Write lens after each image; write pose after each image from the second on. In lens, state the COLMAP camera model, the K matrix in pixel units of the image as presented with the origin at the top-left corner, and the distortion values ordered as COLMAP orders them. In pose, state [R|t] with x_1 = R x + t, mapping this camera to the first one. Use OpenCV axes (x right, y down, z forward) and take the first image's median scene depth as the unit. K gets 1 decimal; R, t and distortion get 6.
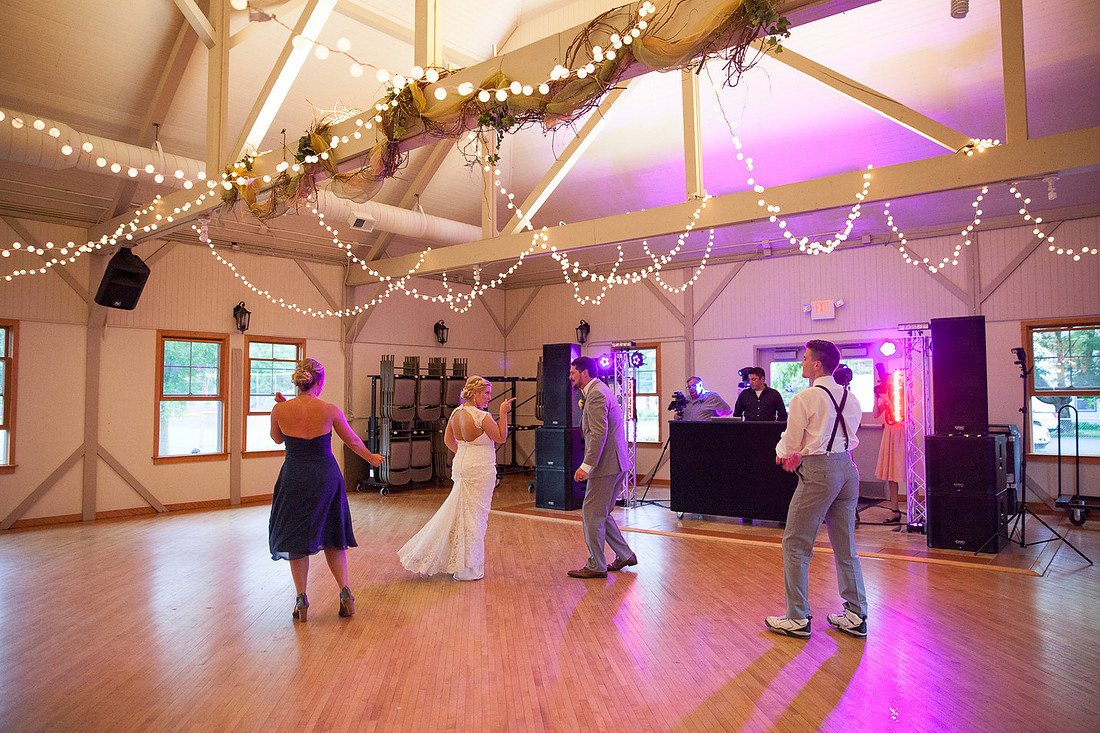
lens RADIAL K [[761.7, 0, 550.0], [0, 761.7, 366.5], [0, 0, 1]] dist [-0.084272, 0.064382]
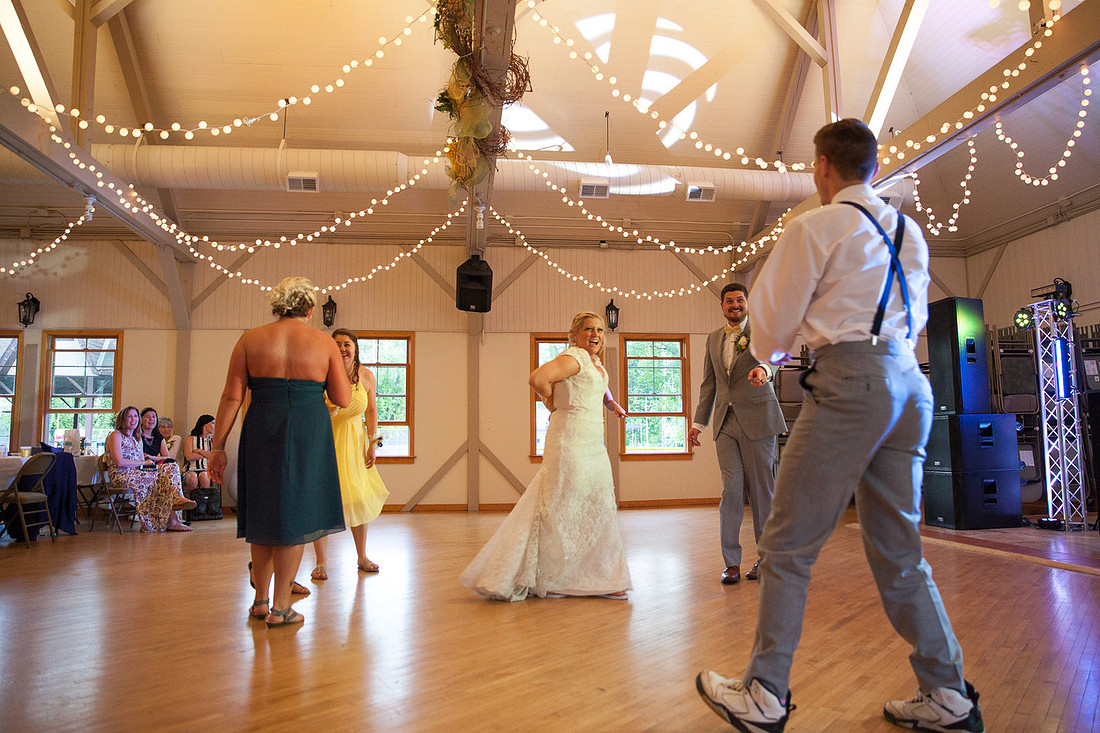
lens RADIAL K [[802.8, 0, 571.9], [0, 802.8, 363.7], [0, 0, 1]] dist [-0.113473, 0.109341]
pose [[0.736230, -0.074413, -0.672628, 0.280202], [0.036013, 0.996836, -0.070862, 0.079134], [0.675773, 0.027947, 0.736580, 0.227295]]
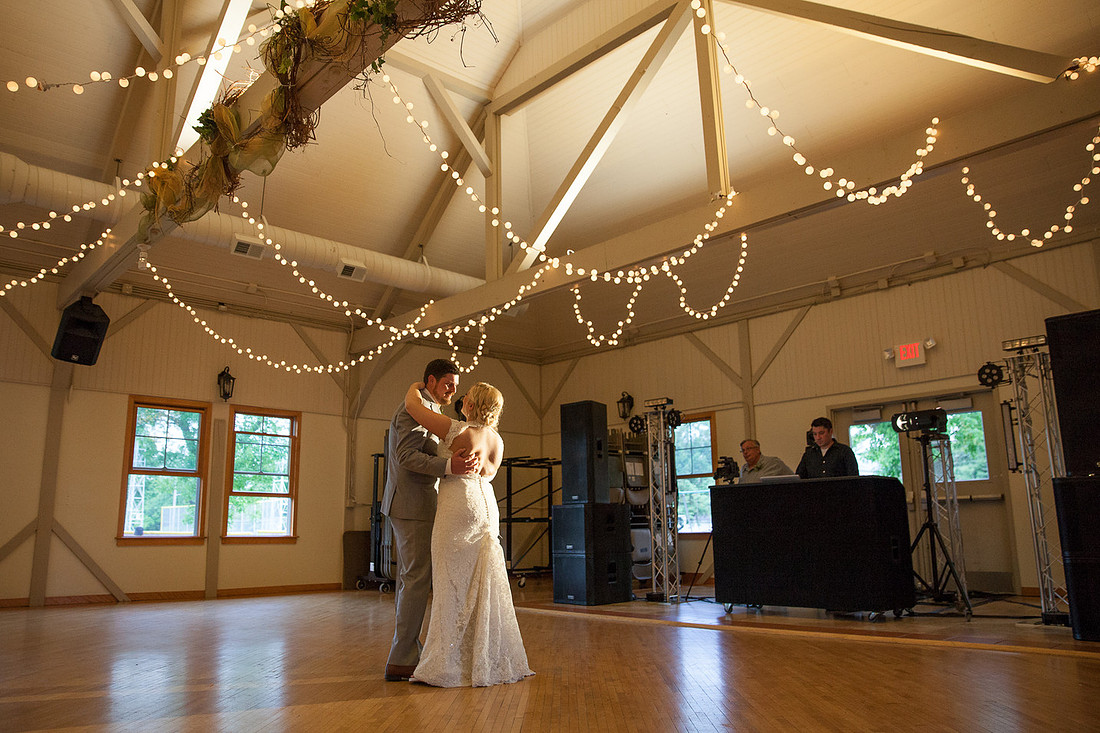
lens RADIAL K [[802.8, 0, 520.4], [0, 802.8, 377.9], [0, 0, 1]] dist [-0.096726, 0.076002]
pose [[0.988578, -0.031934, -0.147290, 0.087853], [0.010183, 0.989214, -0.146125, 0.079033], [0.150368, 0.142956, 0.978240, 0.142785]]
